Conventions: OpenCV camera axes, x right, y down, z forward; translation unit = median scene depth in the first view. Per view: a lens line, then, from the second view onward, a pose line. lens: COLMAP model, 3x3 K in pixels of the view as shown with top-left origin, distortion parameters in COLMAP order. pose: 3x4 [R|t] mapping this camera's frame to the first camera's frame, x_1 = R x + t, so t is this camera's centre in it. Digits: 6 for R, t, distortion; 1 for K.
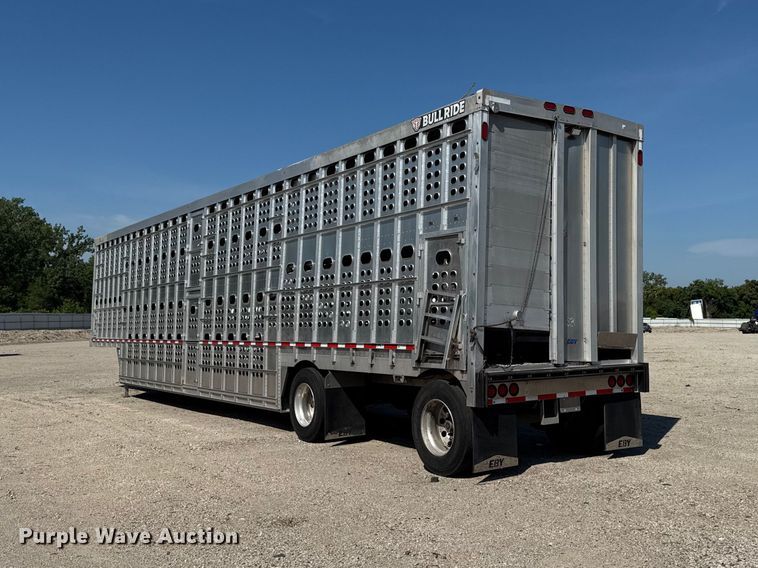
lens RADIAL K [[800.3, 0, 379.0], [0, 800.3, 284.0], [0, 0, 1]] dist [0.008965, -0.015915]
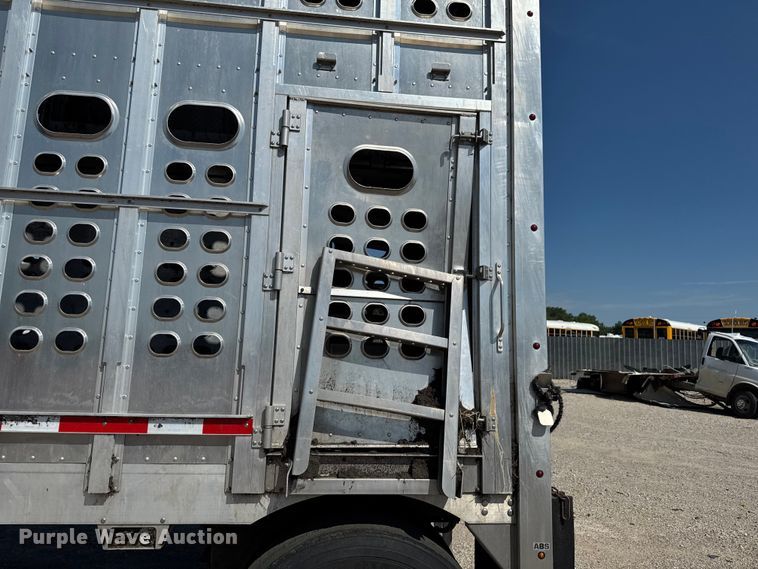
lens RADIAL K [[529.1, 0, 379.0], [0, 529.1, 284.5], [0, 0, 1]] dist [0.080120, -0.133811]
pose [[0.457755, 0.120601, 0.880861, -0.119287], [-0.084028, 0.992191, -0.092177, 0.039999], [-0.885099, -0.031823, 0.464314, 0.862663]]
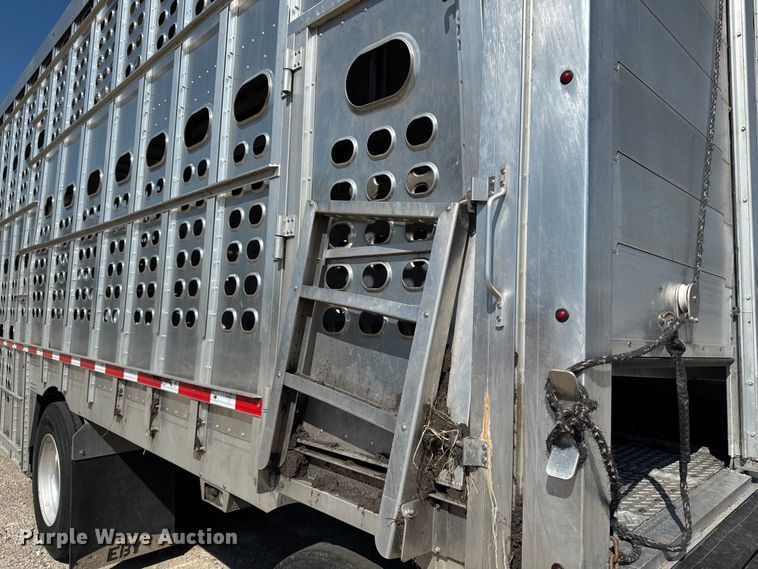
lens RADIAL K [[529.1, 0, 379.0], [0, 529.1, 284.5], [0, 0, 1]] dist [0.080120, -0.133811]
pose [[0.982545, 0.021992, 0.184721, 0.049166], [-0.023371, 0.999713, 0.005294, 0.033467], [-0.184551, -0.009518, 0.982777, 0.806314]]
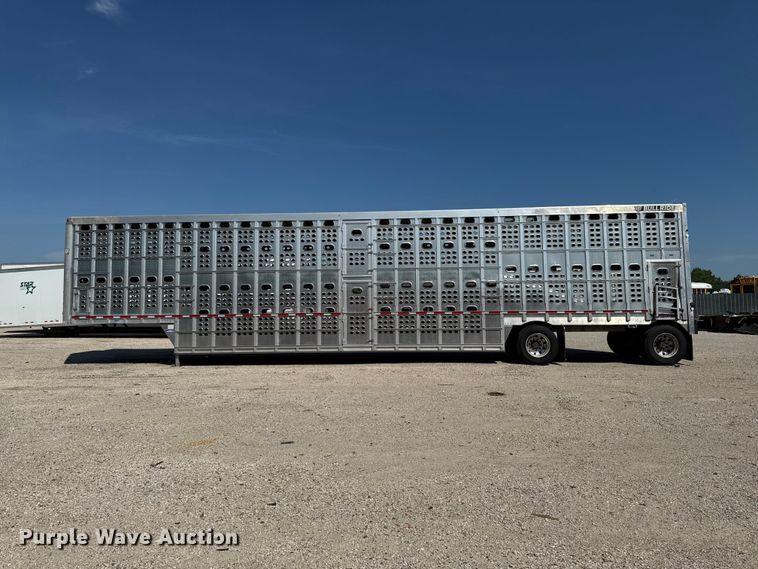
lens RADIAL K [[529.1, 0, 379.0], [0, 529.1, 284.5], [0, 0, 1]] dist [0.080120, -0.133811]
pose [[0.606576, 0.039923, 0.794023, -1.572954], [-0.039170, 0.999026, -0.020308, 0.064729], [-0.794060, -0.018784, 0.607549, 0.694236]]
